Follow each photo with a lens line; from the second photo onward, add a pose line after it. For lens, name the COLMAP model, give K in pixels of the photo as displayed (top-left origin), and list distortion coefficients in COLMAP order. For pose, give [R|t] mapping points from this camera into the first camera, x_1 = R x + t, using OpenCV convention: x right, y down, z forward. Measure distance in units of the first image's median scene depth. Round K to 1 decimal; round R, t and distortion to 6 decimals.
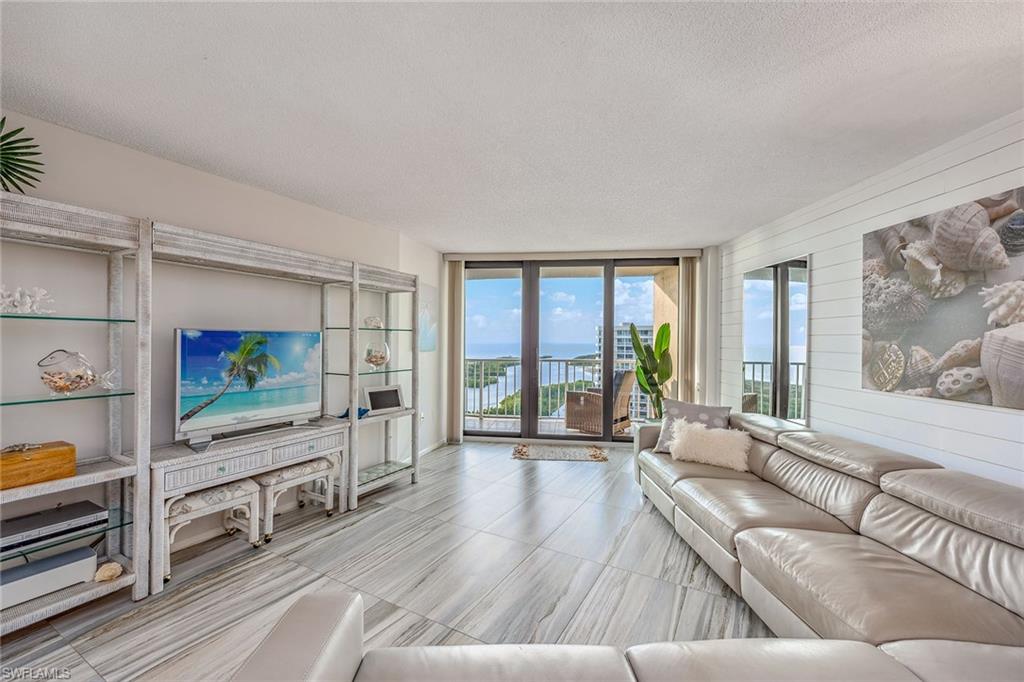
lens RADIAL K [[423.3, 0, 512.0], [0, 423.3, 341.0], [0, 0, 1]] dist [0.000920, 0.000091]
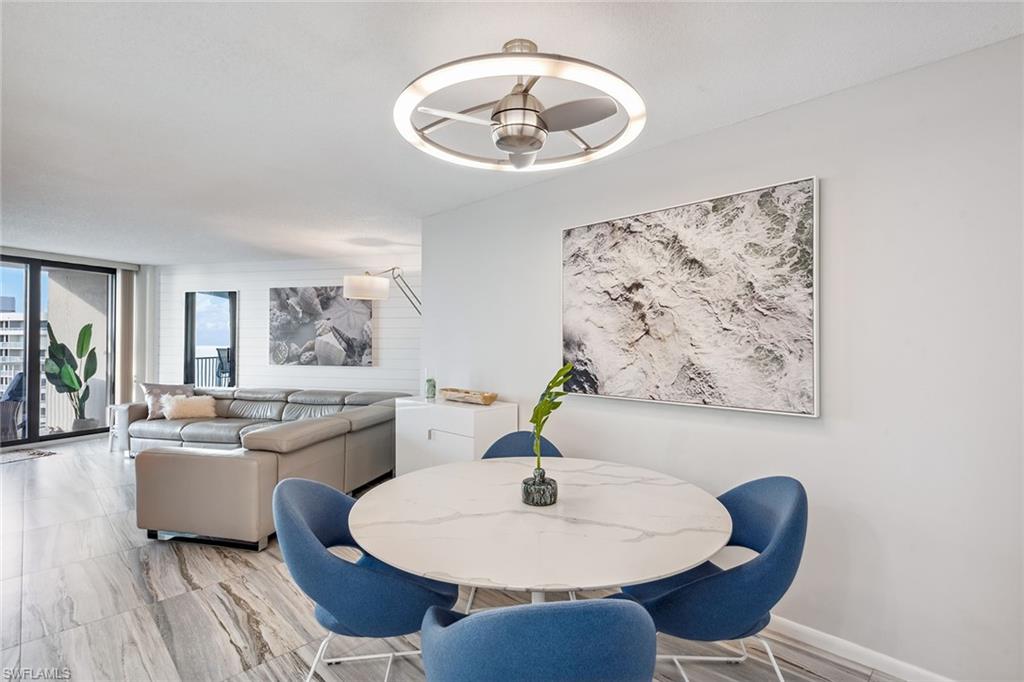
lens RADIAL K [[482.6, 0, 512.0], [0, 482.6, 341.0], [0, 0, 1]] dist [0.002871, 0.000122]
pose [[0.265148, -0.004046, 0.964199, -1.229297], [-0.003620, 0.999980, 0.005192, -0.018266], [-0.964201, -0.004867, 0.265128, -0.821670]]
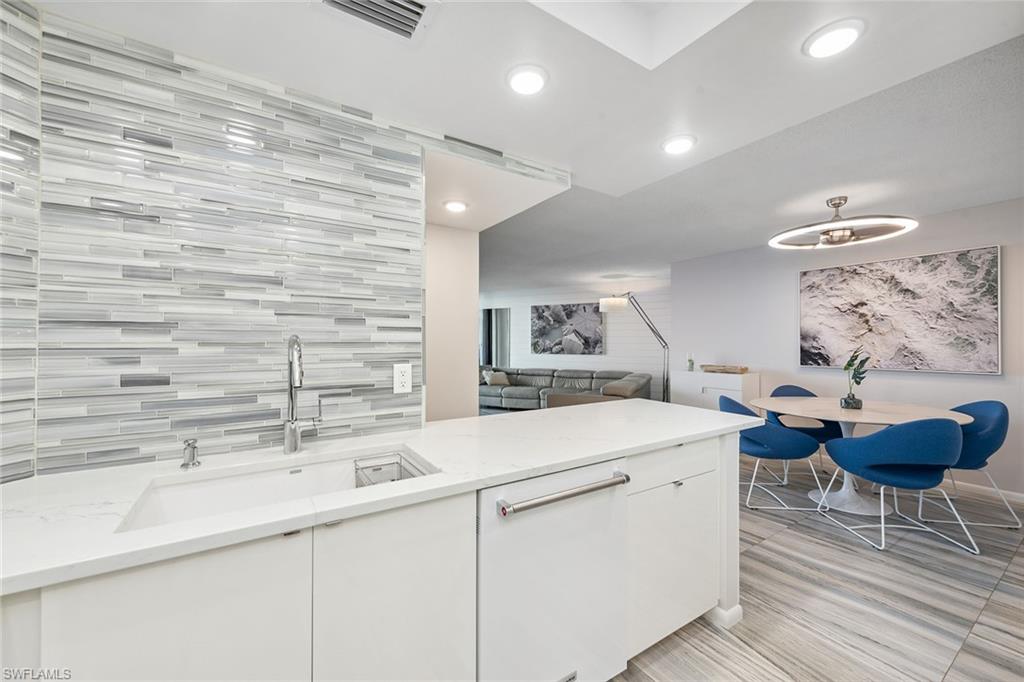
lens RADIAL K [[394.6, 0, 512.0], [0, 394.6, 341.0], [0, 0, 1]] dist [0.009962, -0.004683]
pose [[0.463102, -0.005364, 0.886289, -2.155498], [0.001205, 0.999985, 0.005423, -0.000810], [-0.886304, -0.001444, 0.463101, -0.298826]]
